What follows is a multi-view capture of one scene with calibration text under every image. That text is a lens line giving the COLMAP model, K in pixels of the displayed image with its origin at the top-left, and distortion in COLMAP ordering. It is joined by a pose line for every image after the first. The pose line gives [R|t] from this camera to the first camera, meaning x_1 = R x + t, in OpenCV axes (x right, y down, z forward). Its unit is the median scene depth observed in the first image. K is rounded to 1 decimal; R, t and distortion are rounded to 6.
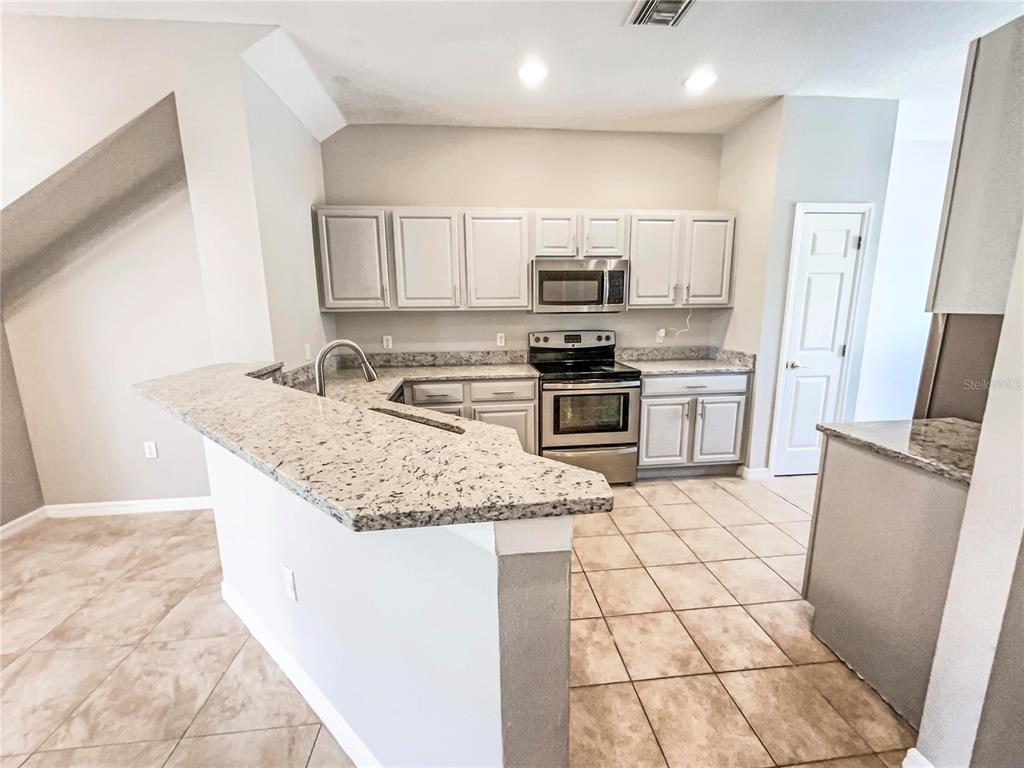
lens RADIAL K [[417.1, 0, 512.0], [0, 417.1, 384.0], [0, 0, 1]] dist [-0.000752, 0.000013]
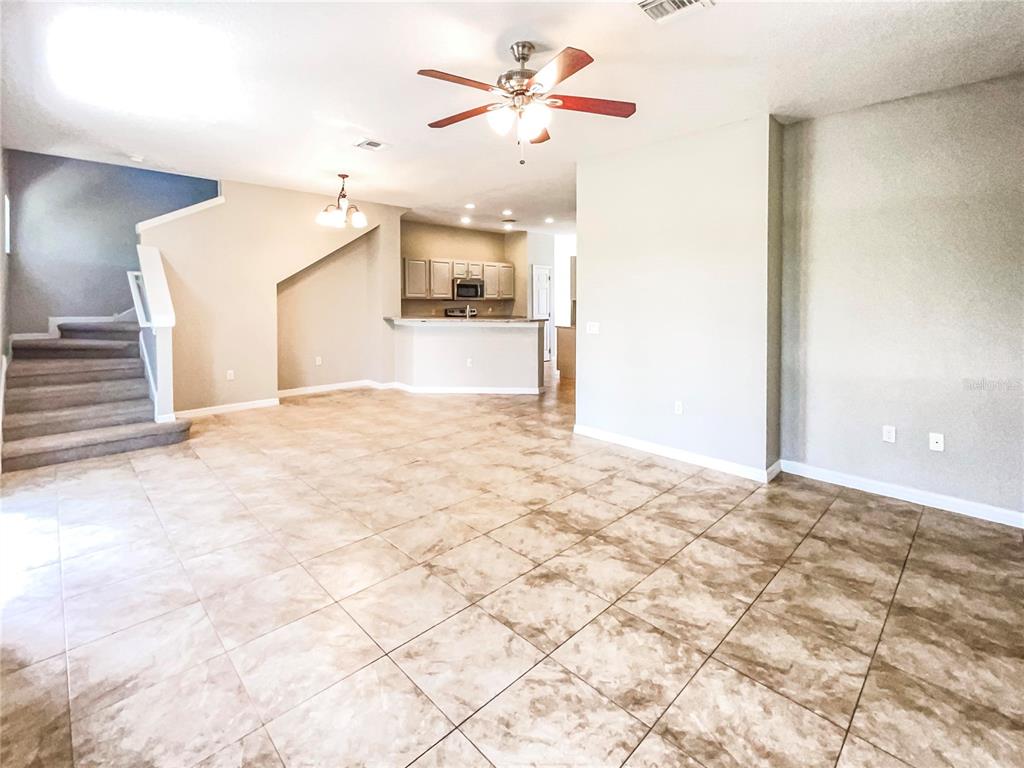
lens RADIAL K [[417.1, 0, 512.0], [0, 417.1, 384.0], [0, 0, 1]] dist [-0.000752, 0.000013]
pose [[0.791795, -0.109324, 0.600923, -1.202600], [0.105417, 0.993547, 0.041853, 0.250791], [-0.601621, 0.030209, 0.798210, -1.150720]]
